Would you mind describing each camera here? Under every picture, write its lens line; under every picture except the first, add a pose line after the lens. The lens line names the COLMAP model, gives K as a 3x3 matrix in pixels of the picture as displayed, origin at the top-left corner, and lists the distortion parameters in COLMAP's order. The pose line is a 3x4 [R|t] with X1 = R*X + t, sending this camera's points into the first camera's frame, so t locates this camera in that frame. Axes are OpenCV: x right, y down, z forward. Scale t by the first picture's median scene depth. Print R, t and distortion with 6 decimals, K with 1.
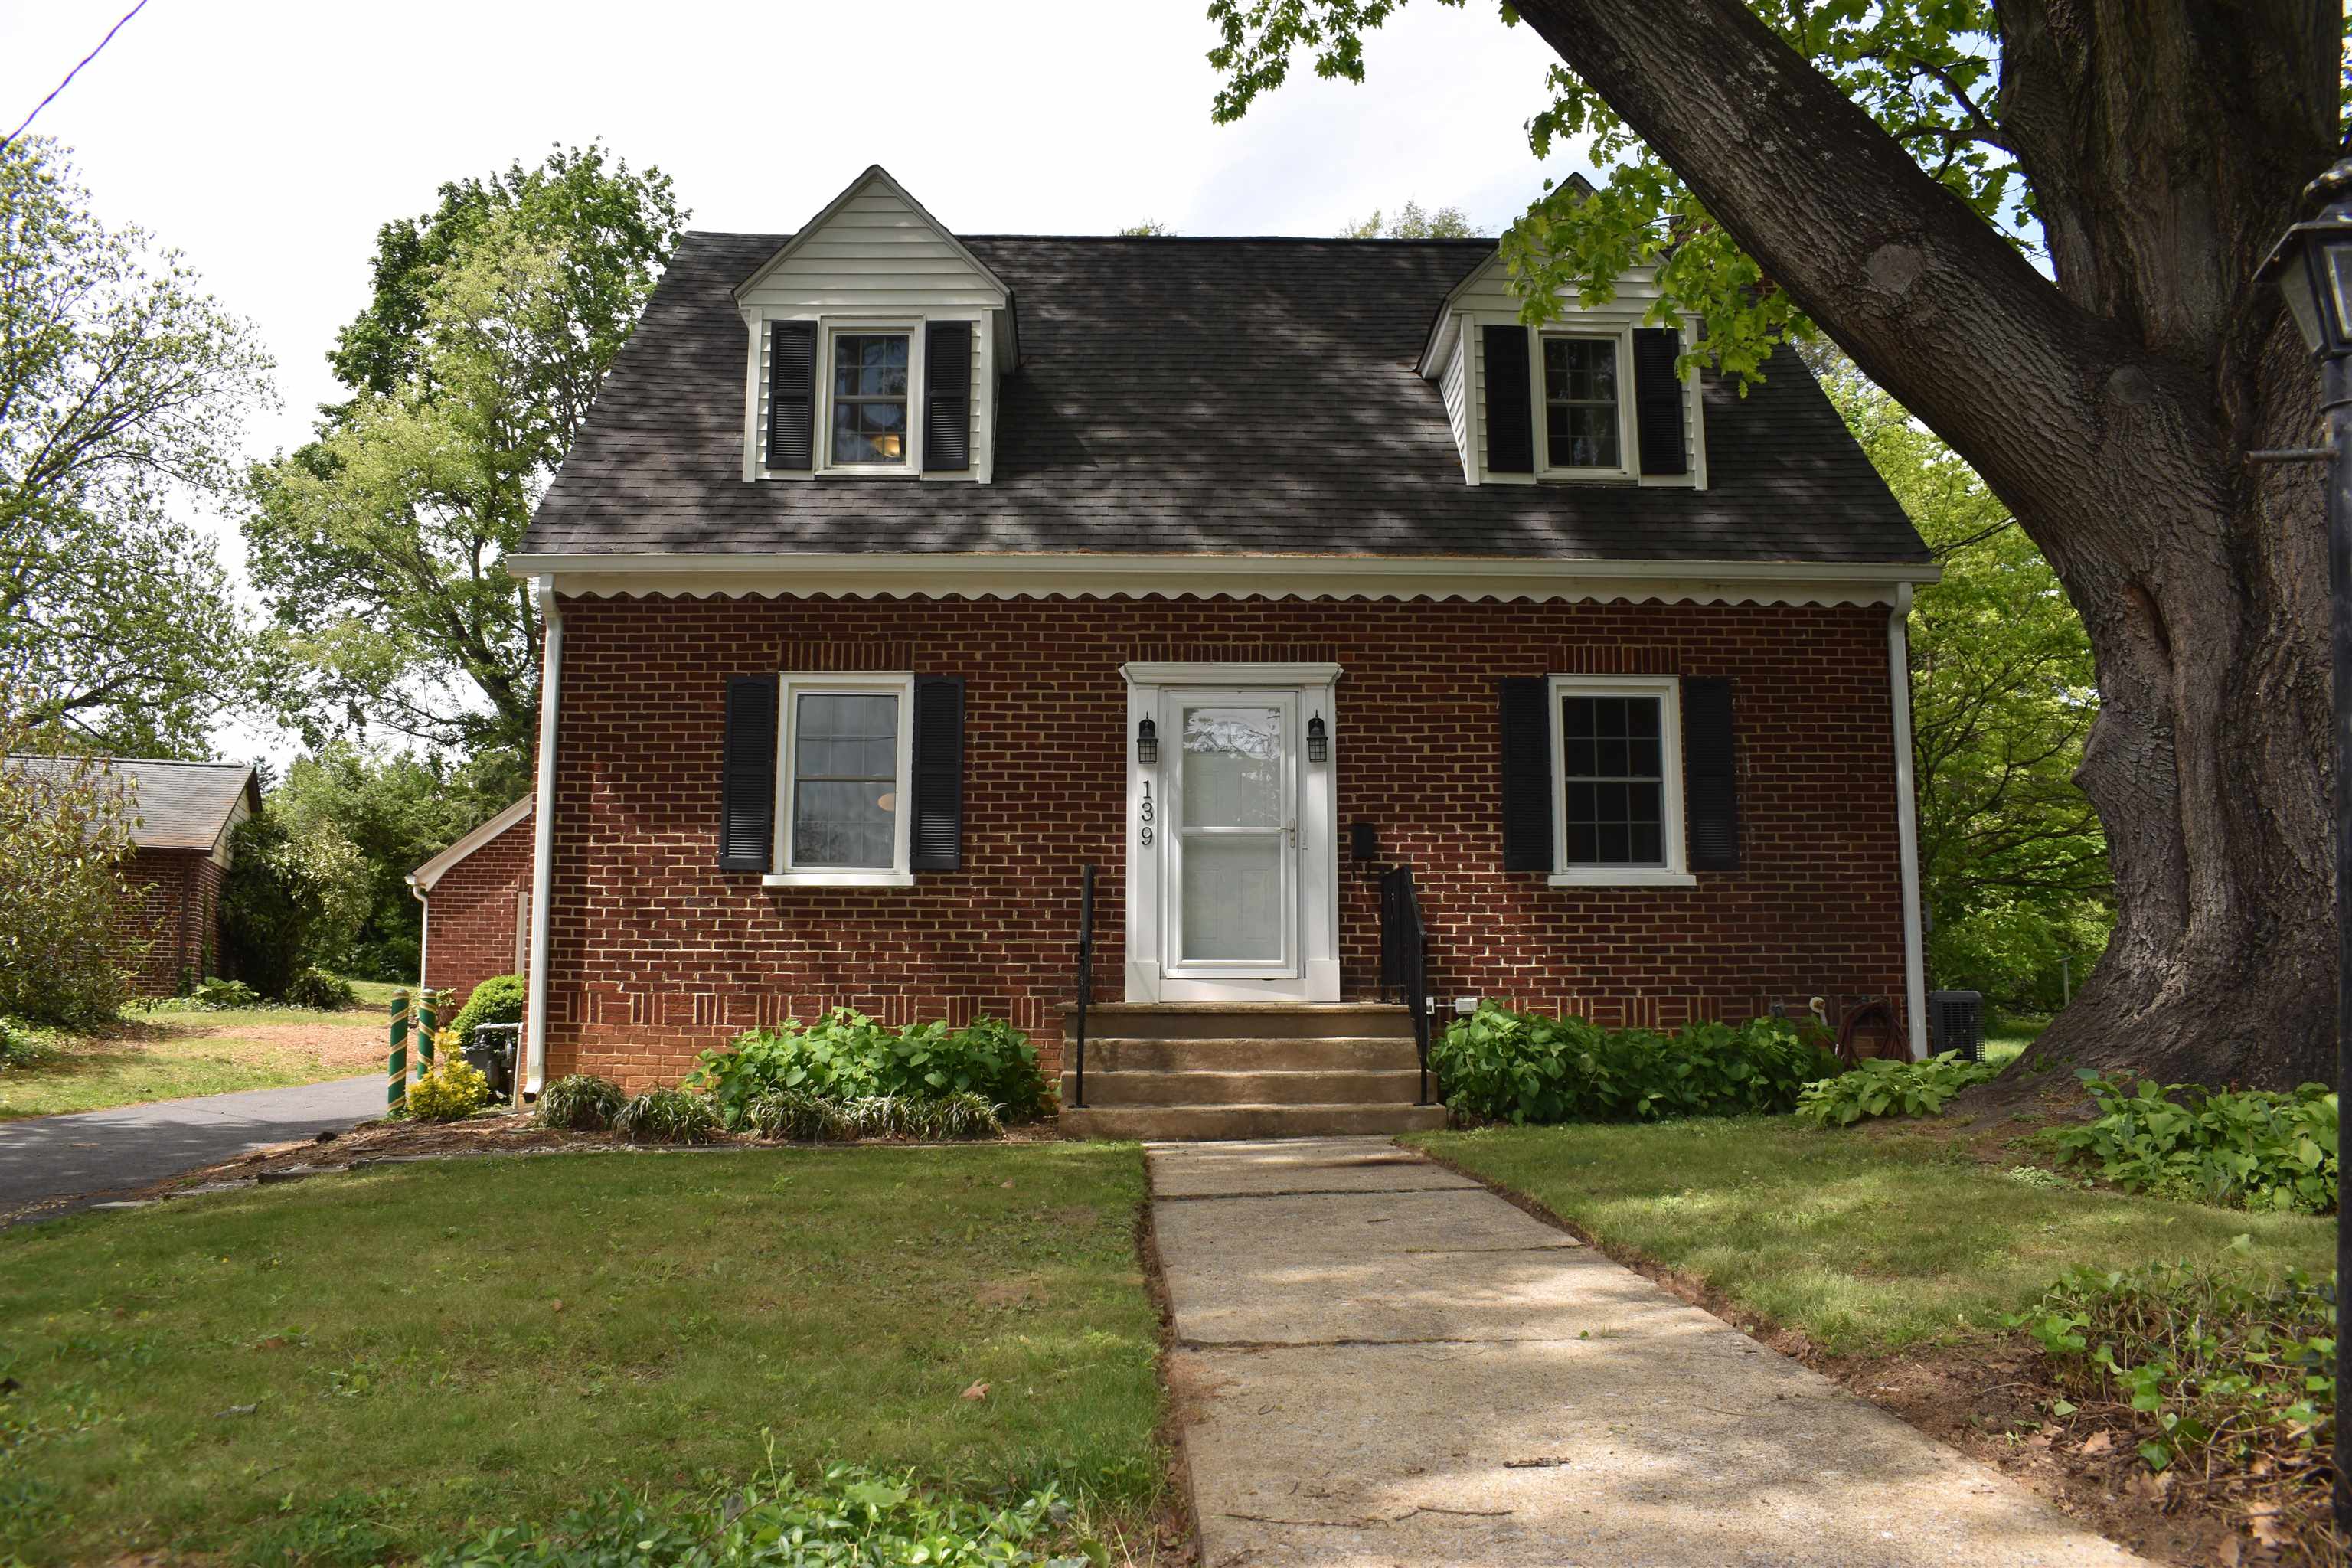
lens RADIAL K [[1818.7, 0, 1180.9], [0, 1818.7, 781.1], [0, 0, 1]] dist [-0.094887, 0.017606]
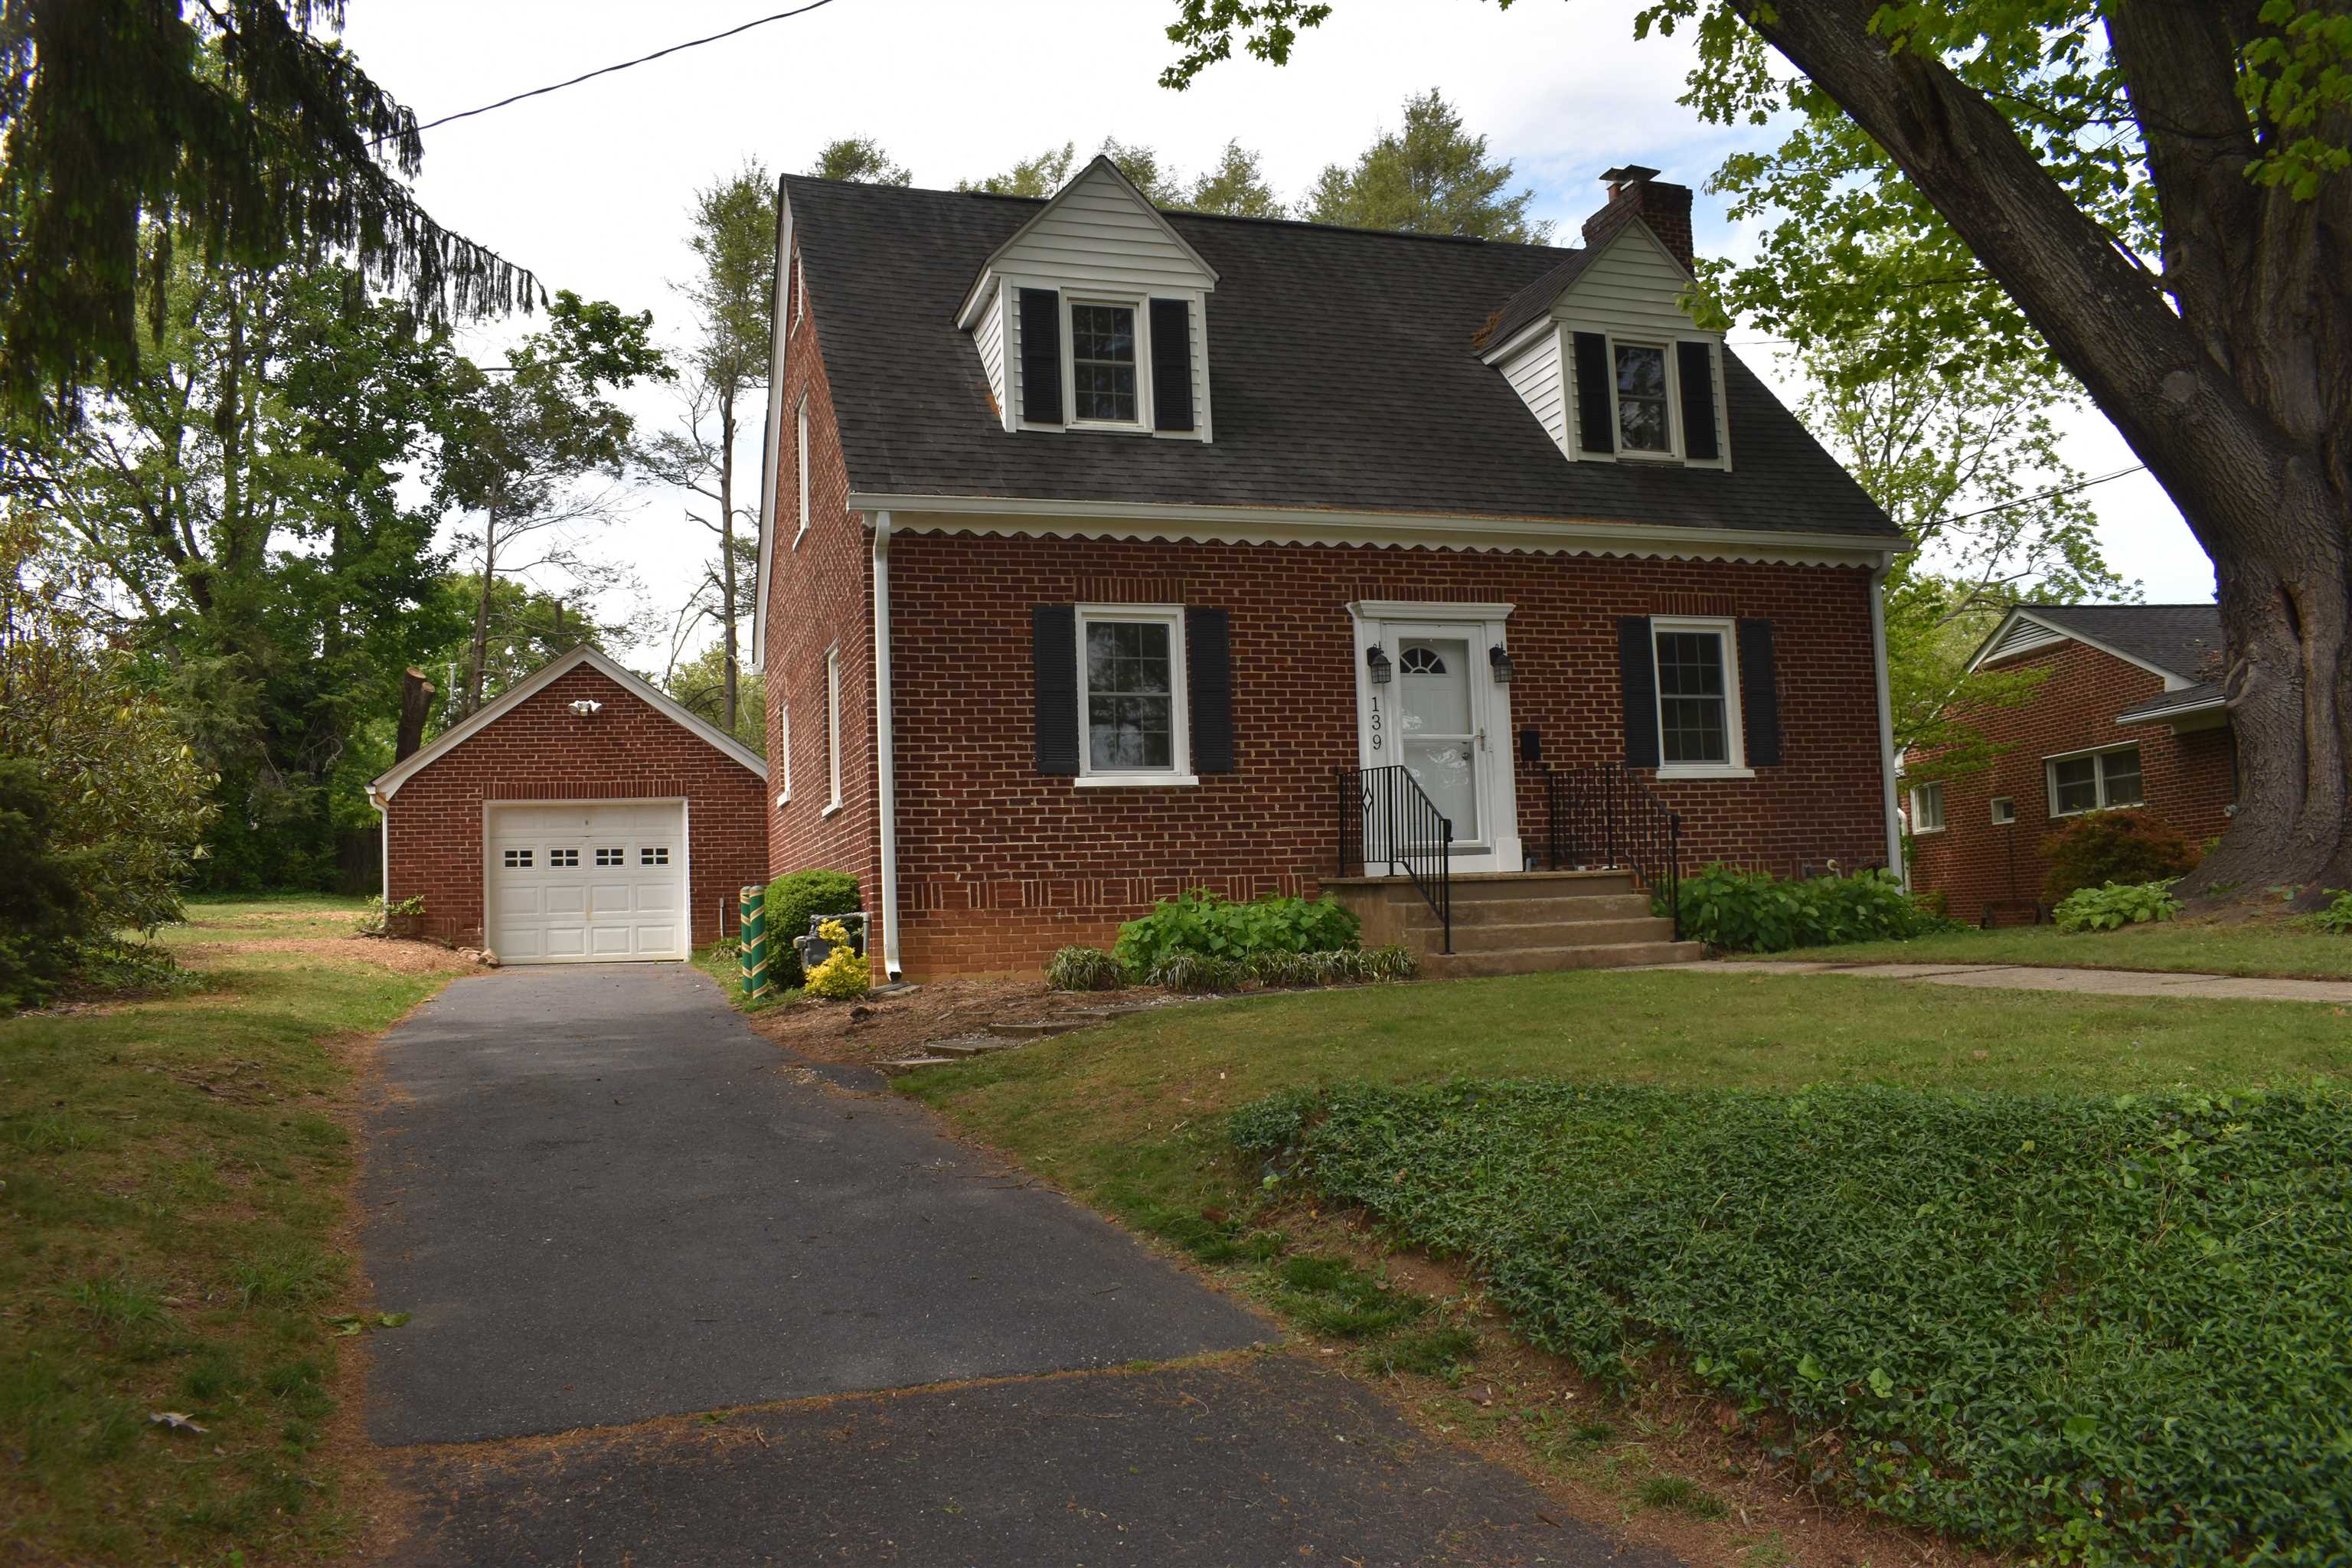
lens RADIAL K [[1818.7, 0, 1188.8], [0, 1818.7, 788.5], [0, 0, 1]] dist [-0.094887, 0.017606]
pose [[0.954501, -0.013864, 0.297886, -0.498642], [-0.004311, 0.998173, 0.060271, -0.011835], [-0.298177, -0.058813, 0.952697, -0.136259]]
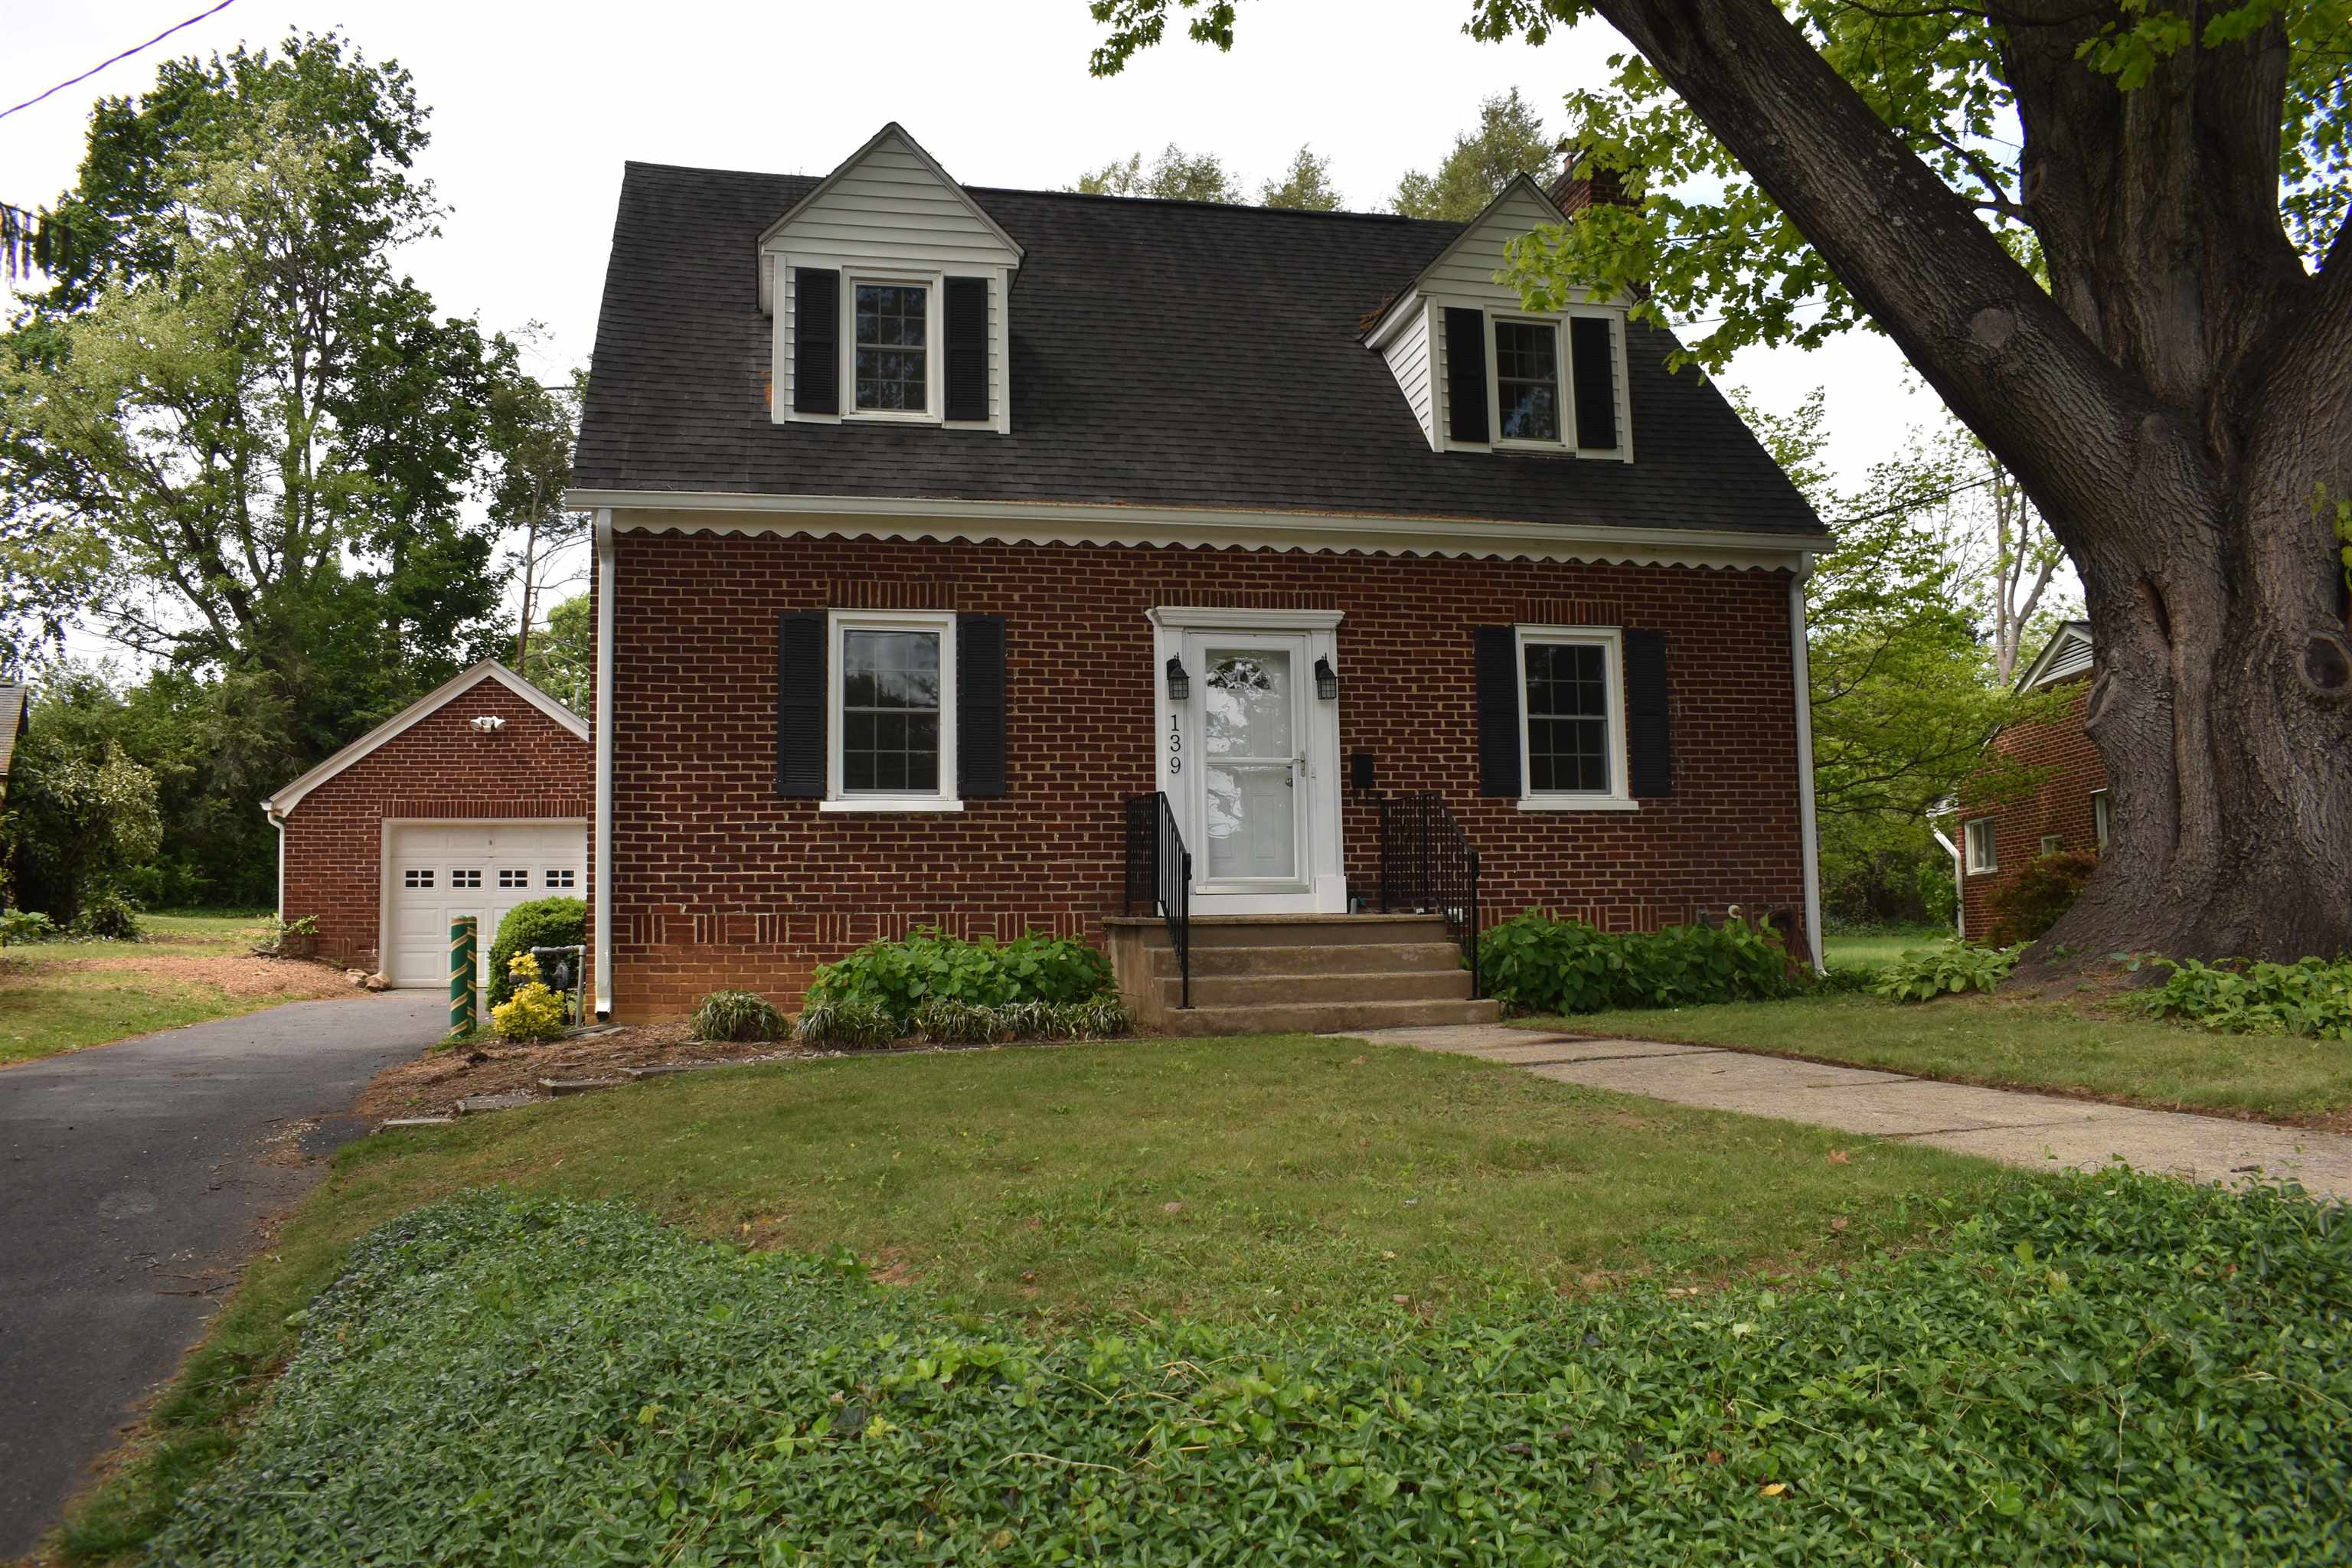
lens RADIAL K [[1818.7, 0, 1185.7], [0, 1818.7, 786.2], [0, 0, 1]] dist [-0.094887, 0.017606]
pose [[0.979936, 0.000861, 0.199309, -0.227319], [-0.010112, 0.998917, 0.045407, -0.006956], [-0.199054, -0.046511, 0.978884, -0.076659]]
